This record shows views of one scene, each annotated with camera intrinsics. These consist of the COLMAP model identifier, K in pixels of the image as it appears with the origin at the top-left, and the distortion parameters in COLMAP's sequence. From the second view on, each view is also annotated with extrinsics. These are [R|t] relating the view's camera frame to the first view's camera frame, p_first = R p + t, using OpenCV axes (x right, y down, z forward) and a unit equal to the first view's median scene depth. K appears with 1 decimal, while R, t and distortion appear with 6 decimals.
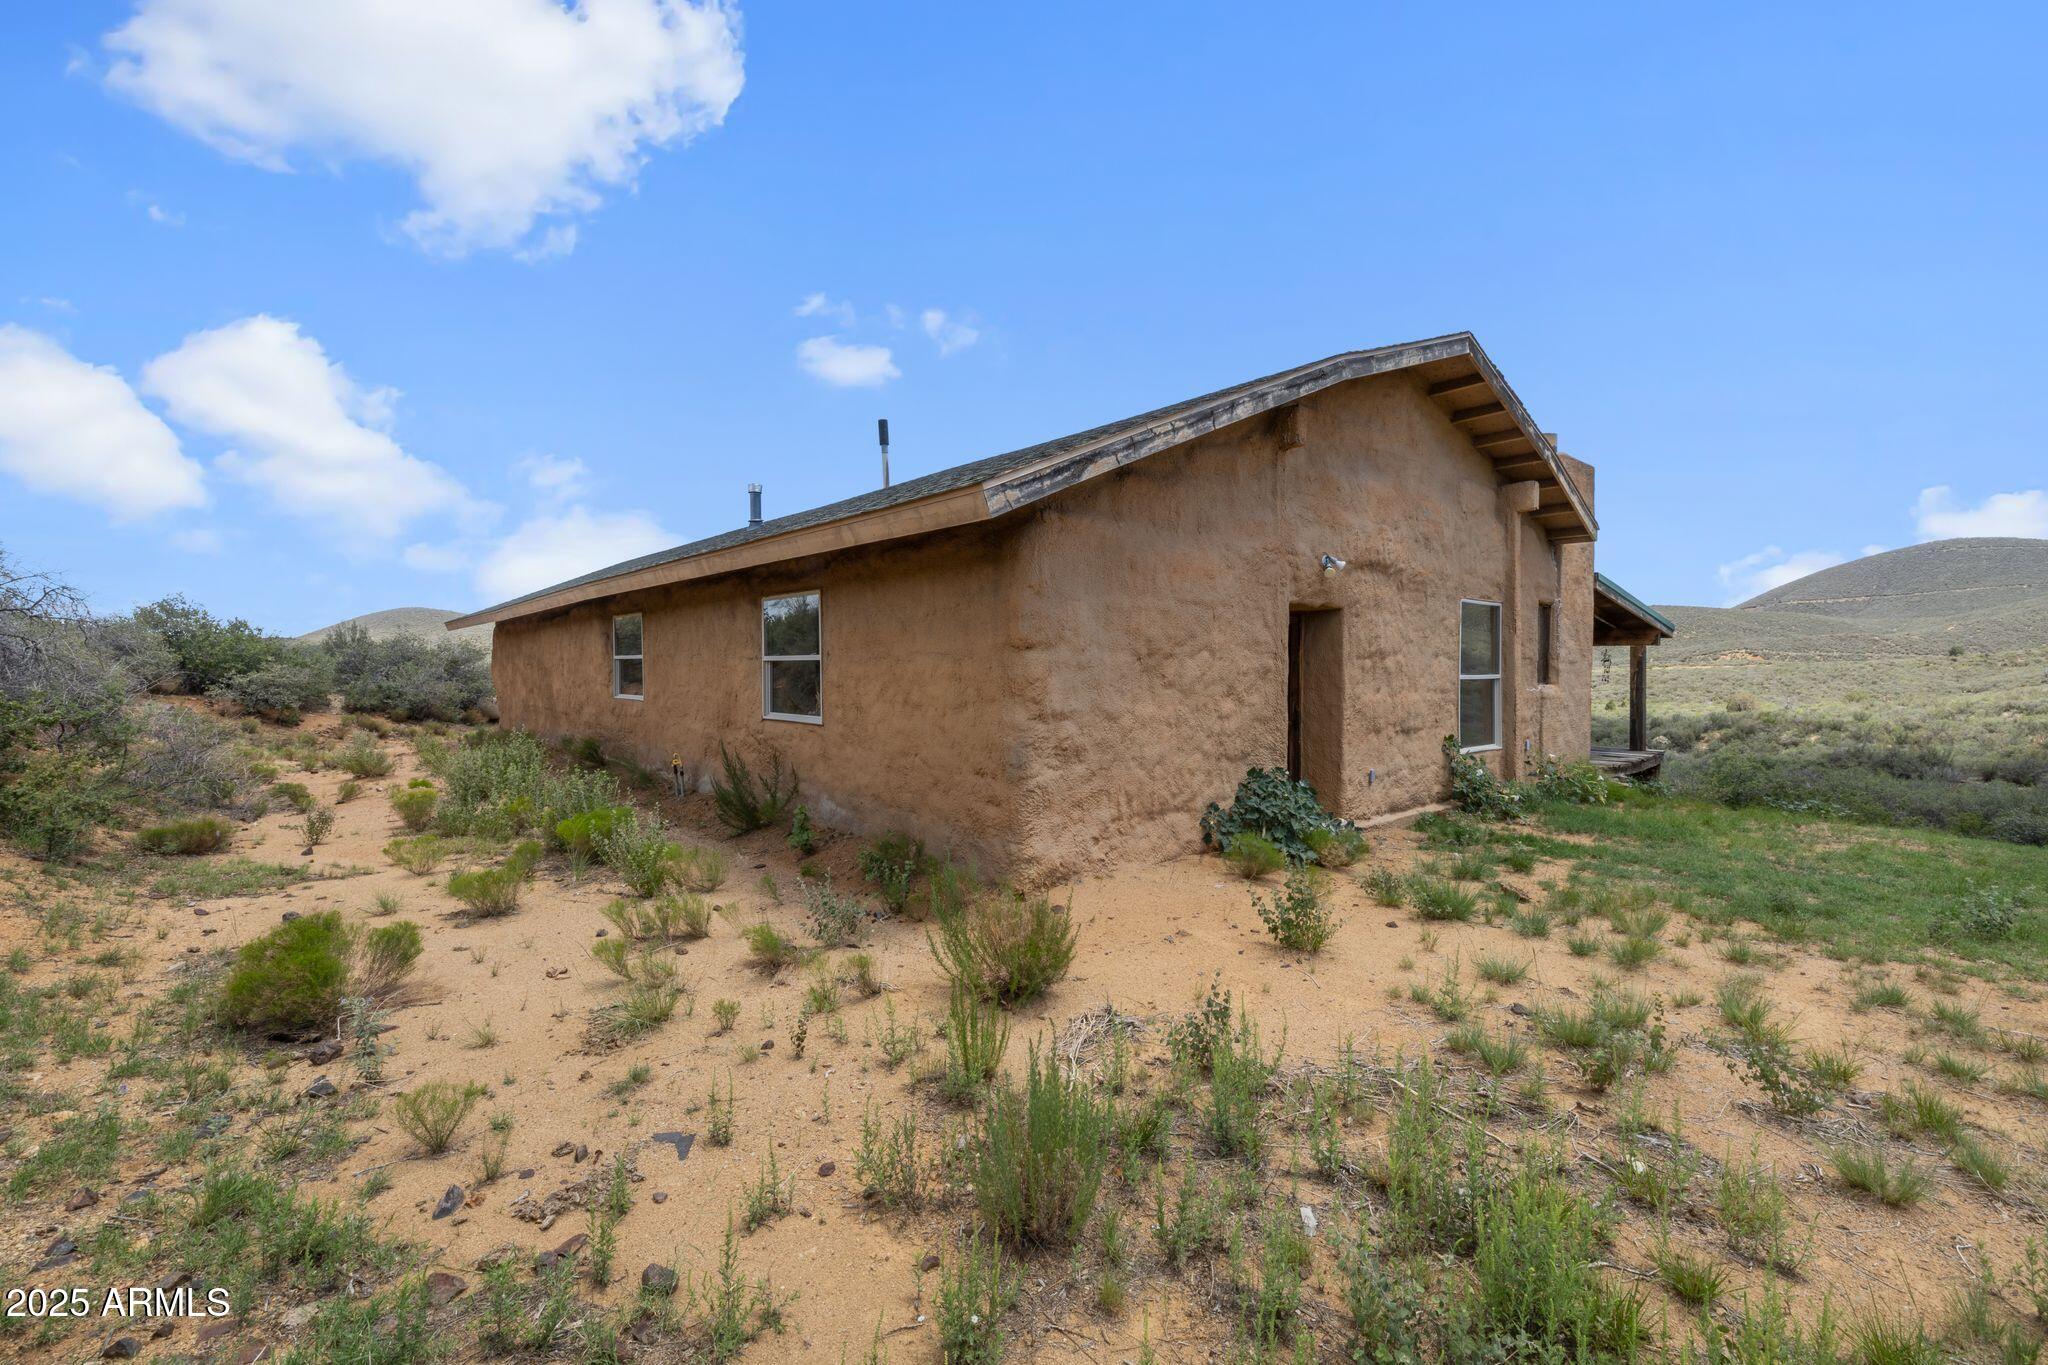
lens RADIAL K [[858.4, 0, 1016.6], [0, 858.4, 663.6], [0, 0, 1]] dist [0.000264, 0.000344]
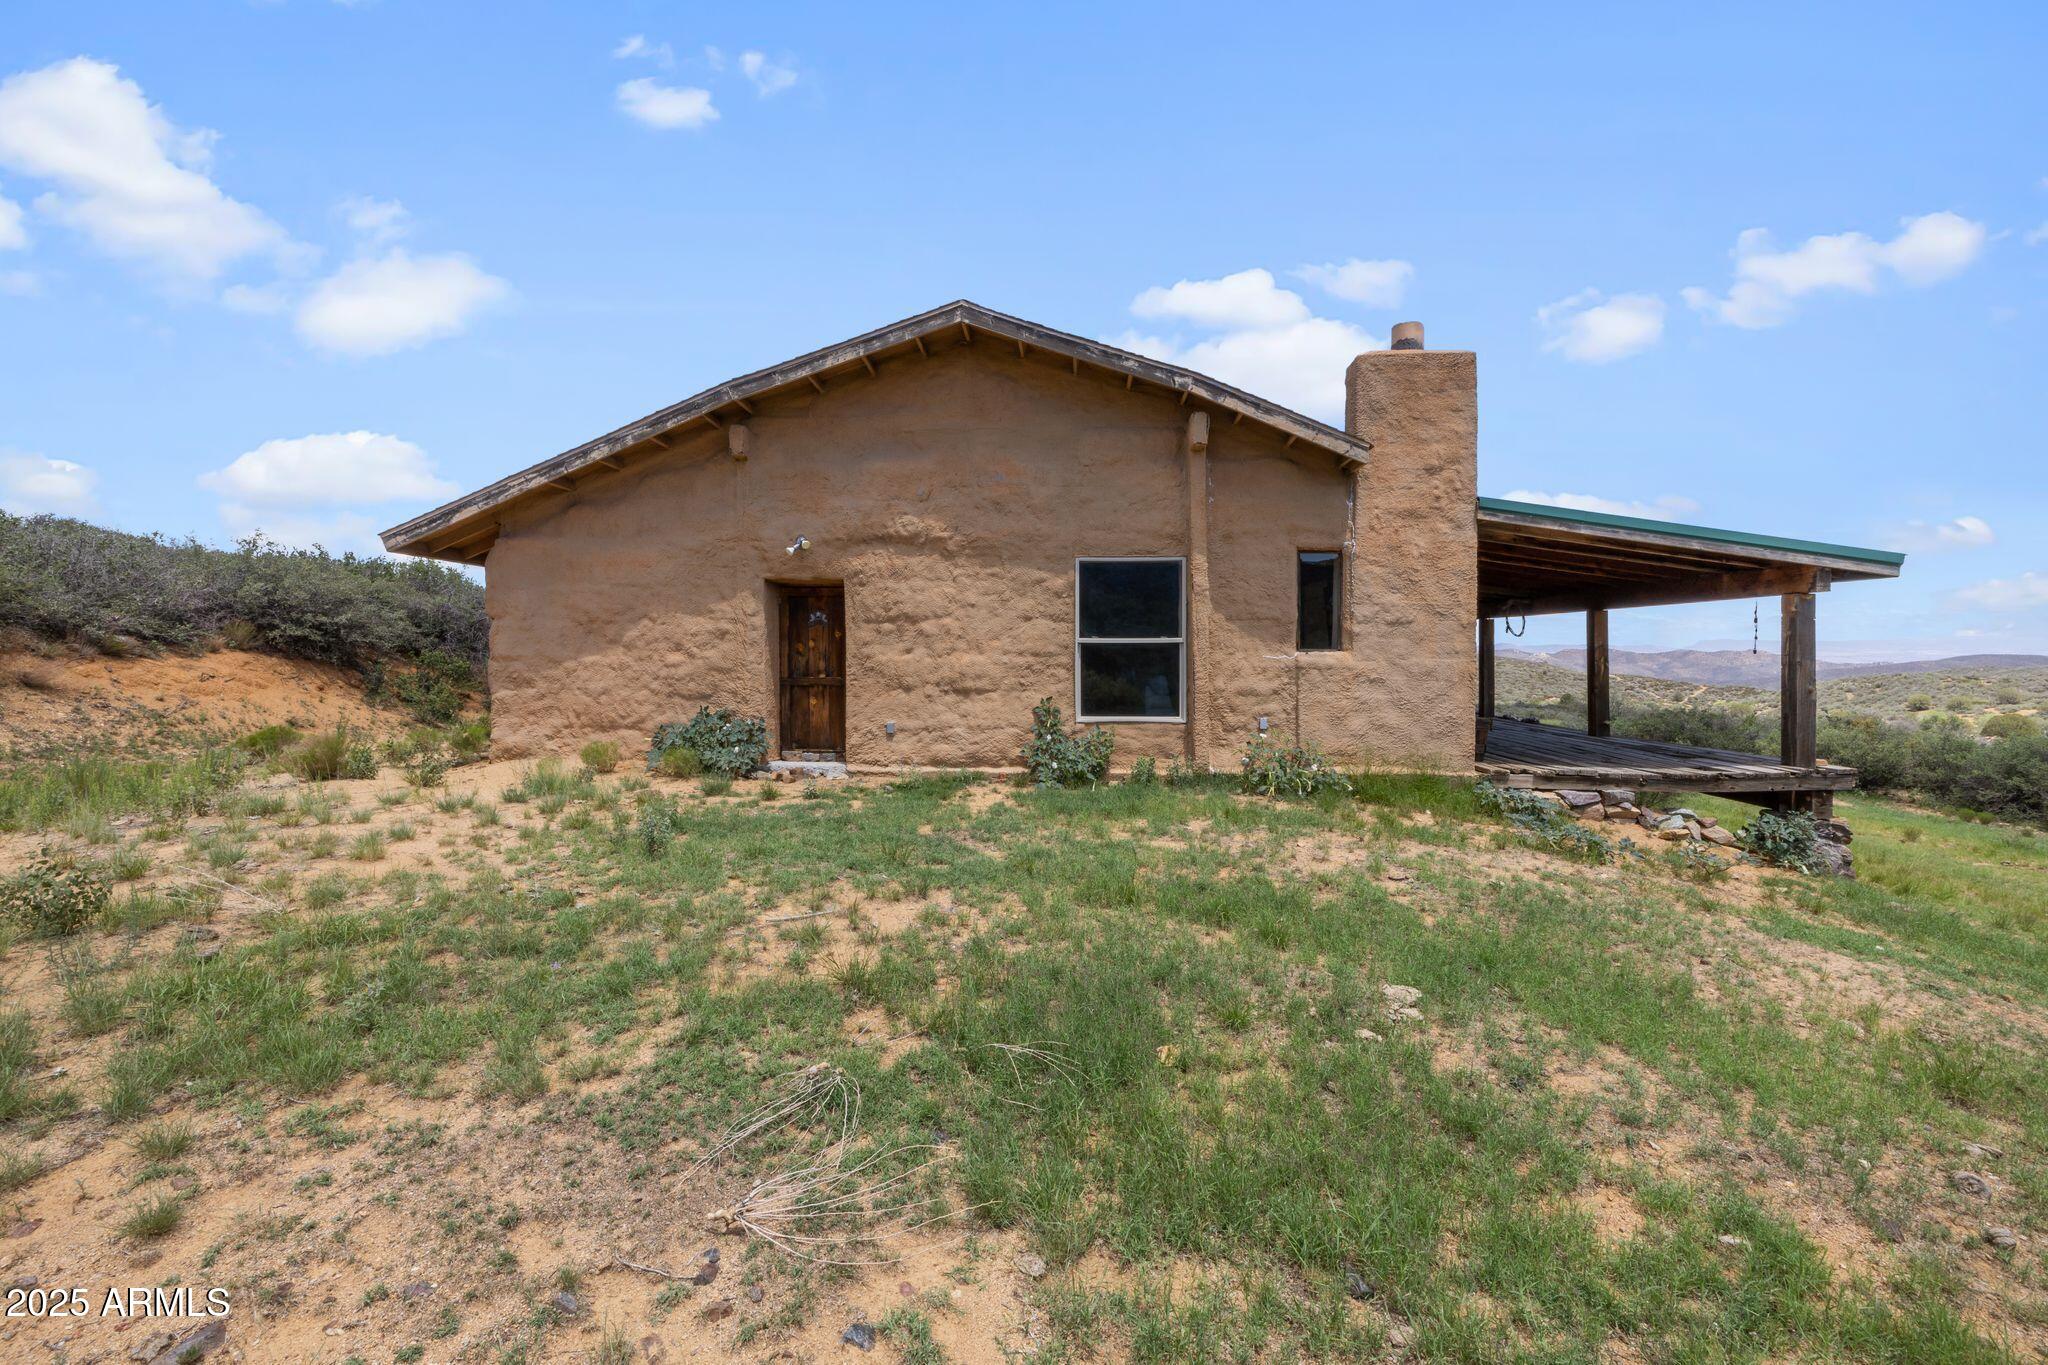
lens RADIAL K [[858.4, 0, 1016.6], [0, 858.4, 663.6], [0, 0, 1]] dist [0.000264, 0.000344]
pose [[0.730245, 0.008540, -0.683132, 1.674315], [0.000895, 0.999909, 0.013457, 0.042465], [0.683185, -0.010439, 0.730171, 0.385498]]
